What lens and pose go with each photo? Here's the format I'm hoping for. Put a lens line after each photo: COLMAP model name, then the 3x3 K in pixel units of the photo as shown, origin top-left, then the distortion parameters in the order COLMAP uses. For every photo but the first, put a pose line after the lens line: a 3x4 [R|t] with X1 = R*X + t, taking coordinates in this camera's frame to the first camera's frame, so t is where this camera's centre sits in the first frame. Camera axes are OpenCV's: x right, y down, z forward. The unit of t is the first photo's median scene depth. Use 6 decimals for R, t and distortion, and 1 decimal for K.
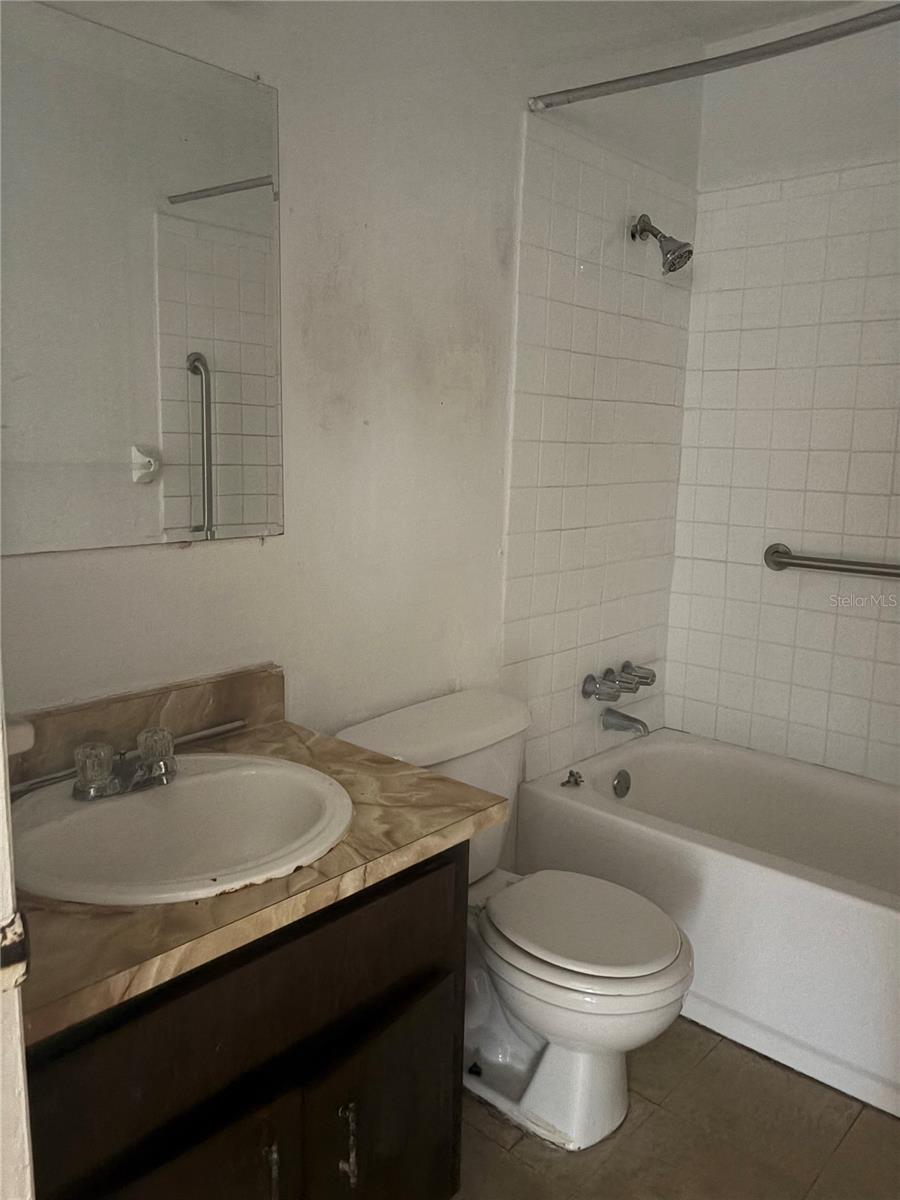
lens RADIAL K [[911.7, 0, 449.9], [0, 911.7, 601.8], [0, 0, 1]] dist [0.039823, -0.044485]
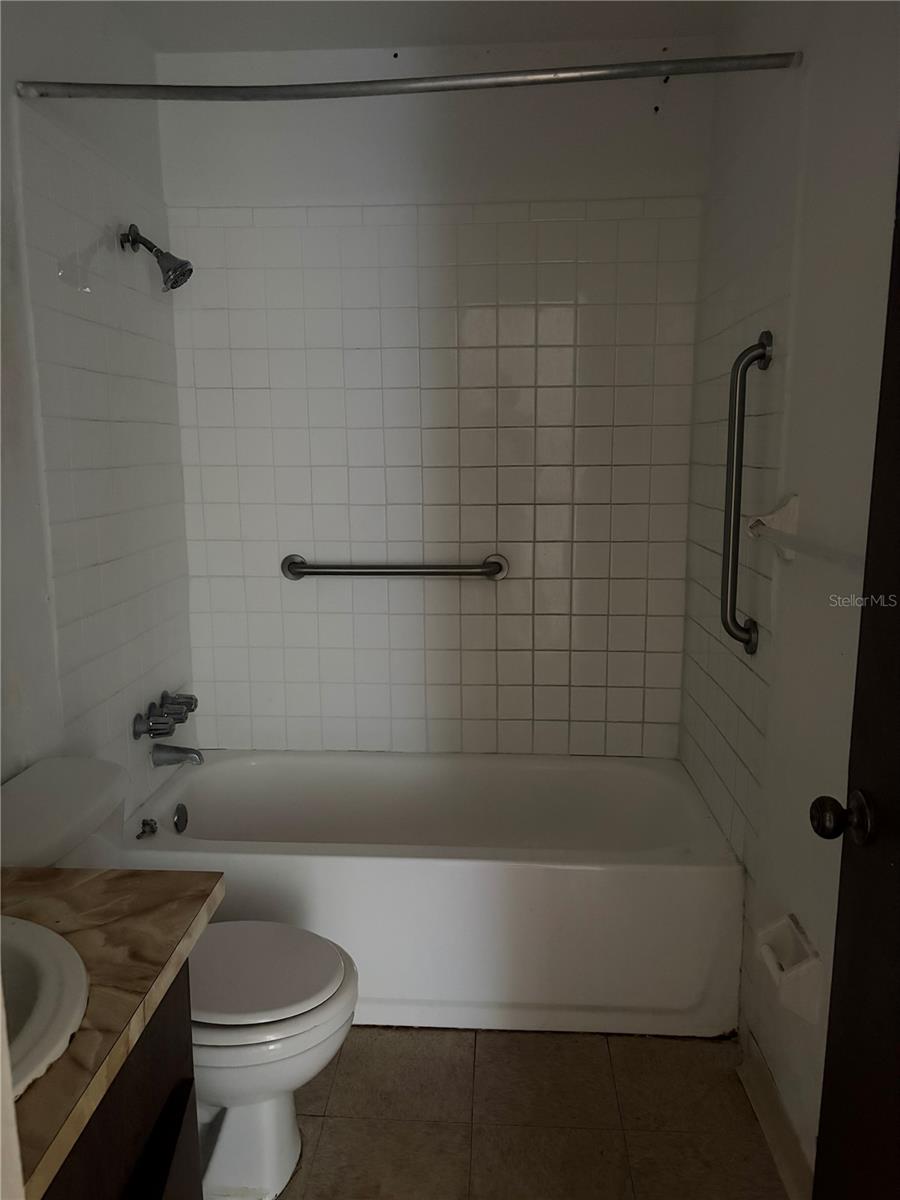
lens RADIAL K [[911.7, 0, 451.6], [0, 911.7, 605.5], [0, 0, 1]] dist [0.039823, -0.044485]
pose [[0.777745, -0.132187, 0.614524, -0.184120], [0.125424, 0.990614, 0.054348, -0.047034], [-0.615940, 0.034807, 0.787024, 0.070639]]
